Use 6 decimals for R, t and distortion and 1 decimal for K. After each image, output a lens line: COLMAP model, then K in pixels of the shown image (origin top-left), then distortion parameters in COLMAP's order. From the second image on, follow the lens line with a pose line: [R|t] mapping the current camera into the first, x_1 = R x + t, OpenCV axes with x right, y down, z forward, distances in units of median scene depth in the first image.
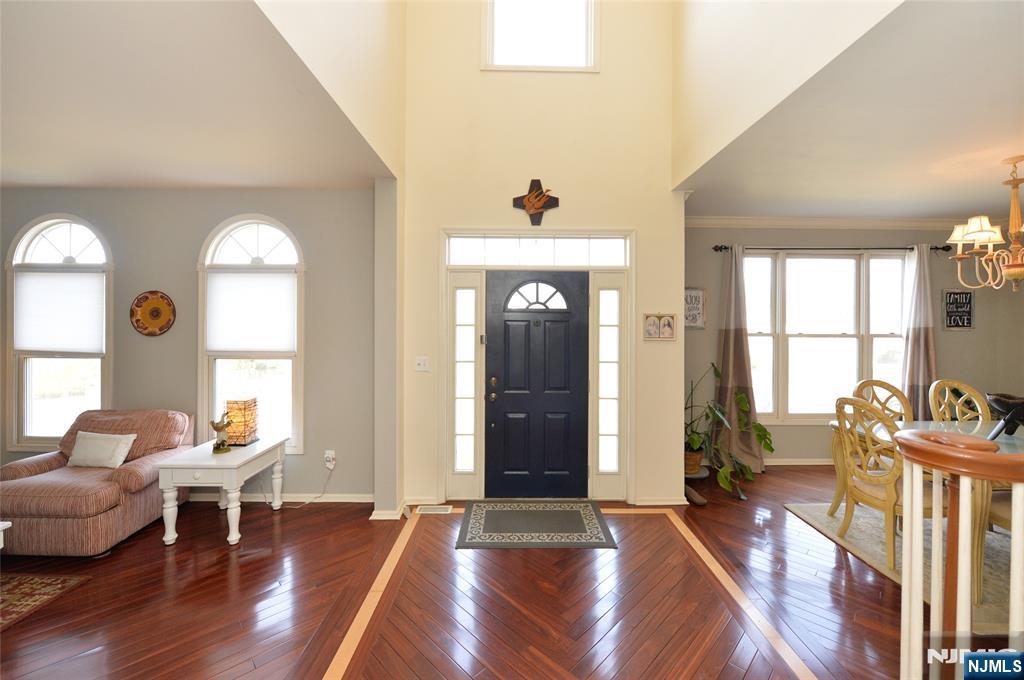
lens RADIAL K [[416.5, 0, 506.9], [0, 416.5, 321.4], [0, 0, 1]] dist [-0.007588, 0.000065]
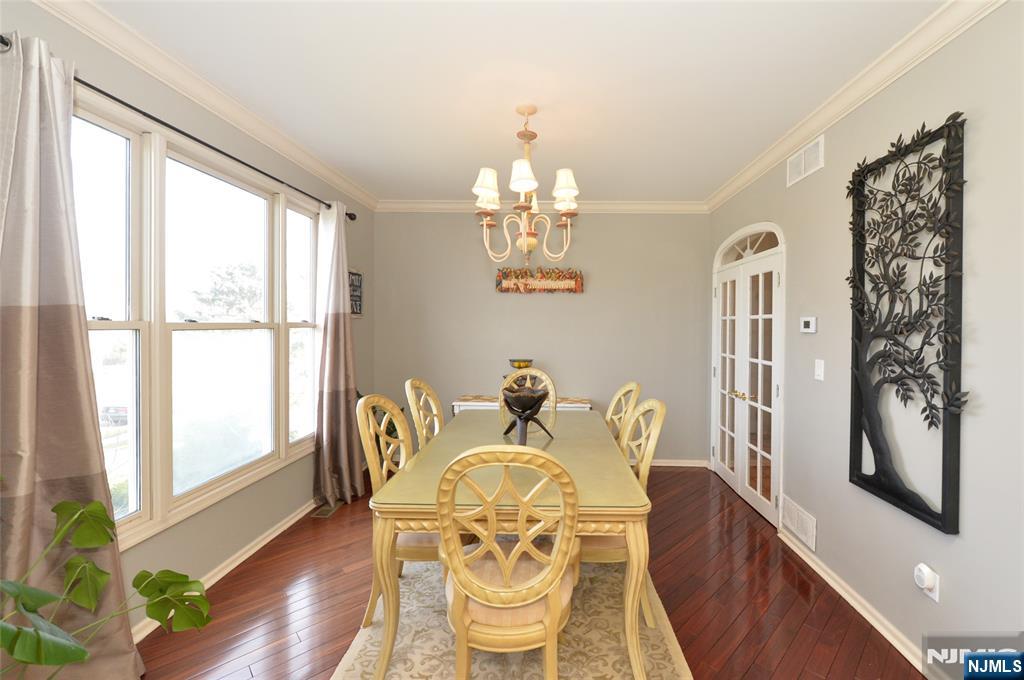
lens RADIAL K [[416.5, 0, 556.6], [0, 416.5, 330.3], [0, 0, 1]] dist [-0.007588, 0.000065]
pose [[0.003977, -0.022836, 0.999731, 0.281208], [-0.008396, 0.999703, 0.022869, 0.030232], [-0.999957, -0.008485, 0.003784, 0.710316]]
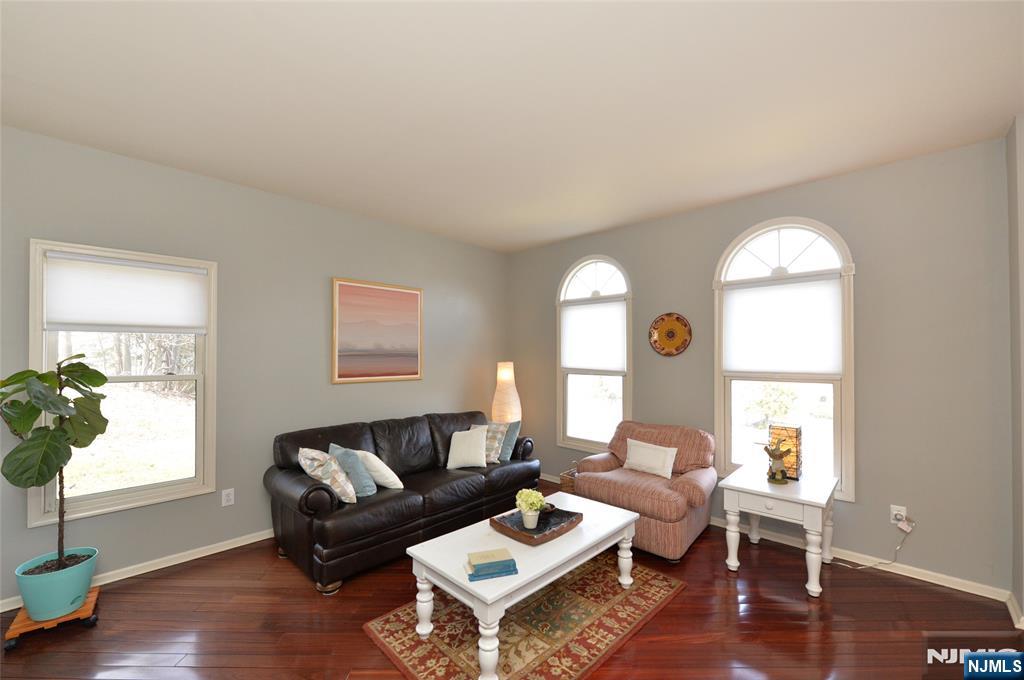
lens RADIAL K [[416.5, 0, 497.9], [0, 416.5, 348.0], [0, 0, 1]] dist [-0.007588, 0.000065]
pose [[0.710226, -0.020102, -0.703687, -0.421610], [0.008336, 0.999762, -0.020146, 0.032489], [0.703925, 0.008442, 0.710225, -0.054898]]
